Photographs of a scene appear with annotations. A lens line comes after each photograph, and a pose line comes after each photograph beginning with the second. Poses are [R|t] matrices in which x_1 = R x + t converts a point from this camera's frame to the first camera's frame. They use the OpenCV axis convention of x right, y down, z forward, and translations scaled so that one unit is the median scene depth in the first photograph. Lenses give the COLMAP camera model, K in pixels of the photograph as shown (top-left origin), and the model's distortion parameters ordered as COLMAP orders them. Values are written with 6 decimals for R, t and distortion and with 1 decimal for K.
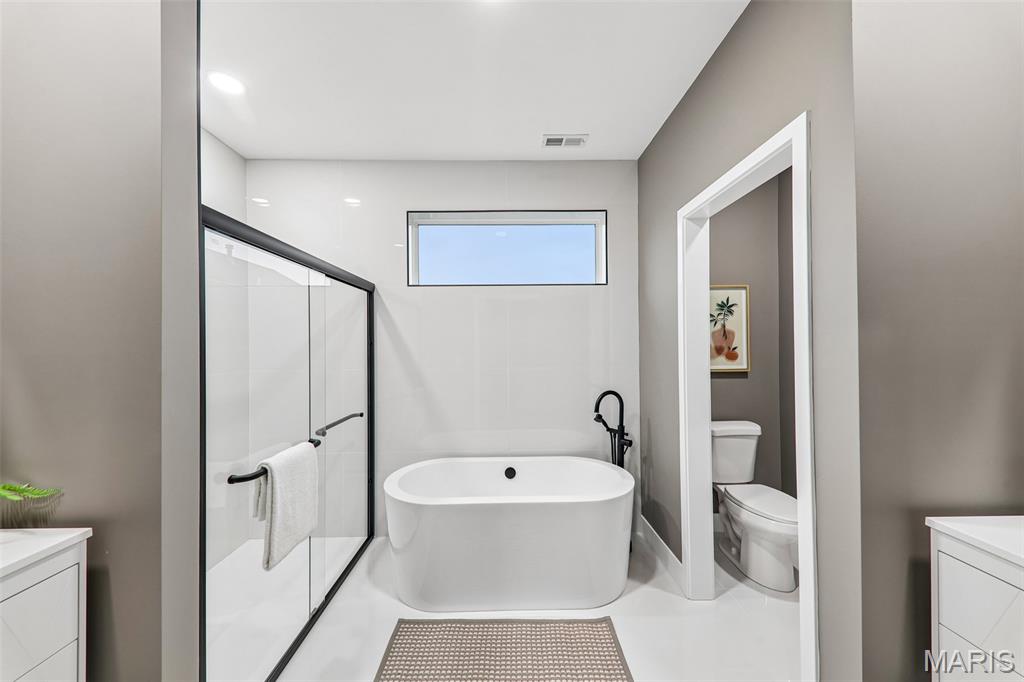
lens RADIAL K [[354.5, 0, 512.0], [0, 354.5, 341.0], [0, 0, 1]] dist [0.016064, -0.007219]
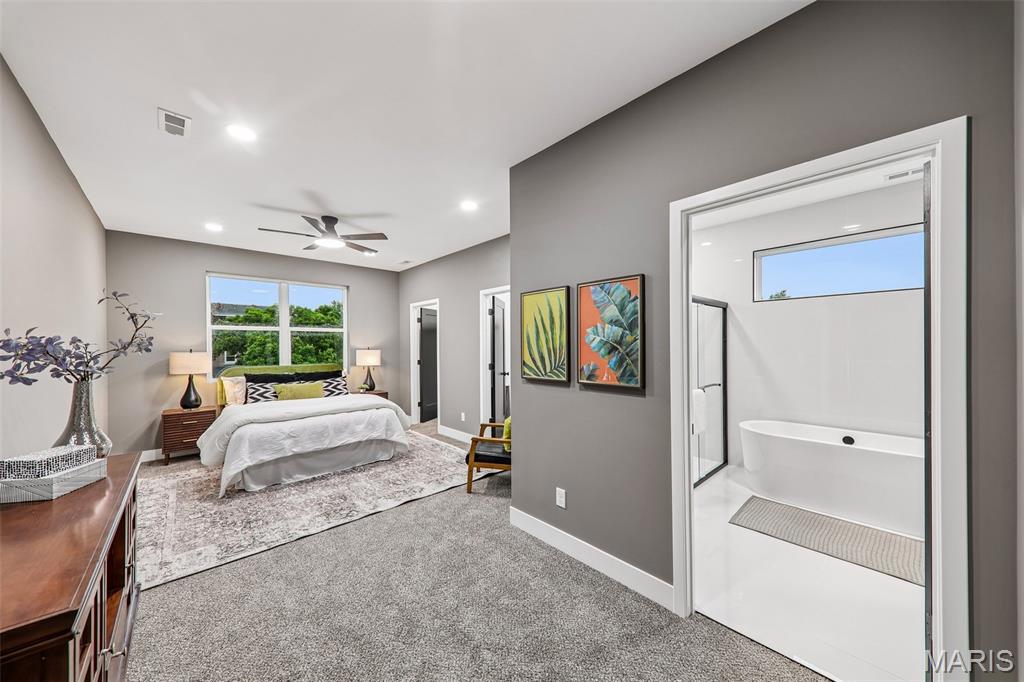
lens RADIAL K [[354.5, 0, 512.0], [0, 354.5, 341.0], [0, 0, 1]] dist [0.016064, -0.007219]
pose [[0.669067, 0.004007, -0.743191, 0.151421], [0.007569, 0.999897, 0.012205, -0.019410], [0.743163, -0.013791, 0.668968, -0.793676]]
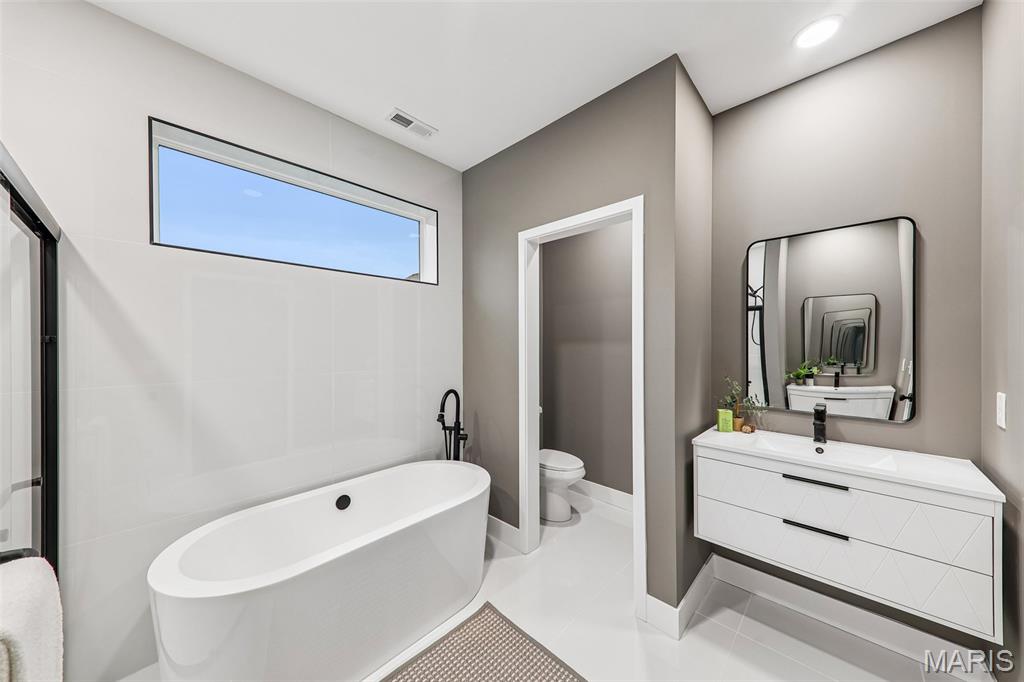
lens RADIAL K [[346.0, 0, 514.4], [0, 346.0, 343.6], [0, 0, 1]] dist [0.015606, -0.000032]
pose [[0.692943, 0.006061, 0.720966, -0.320069], [-0.010843, 0.999939, 0.002014, 0.002817], [-0.720910, -0.009213, 0.692967, 0.174476]]
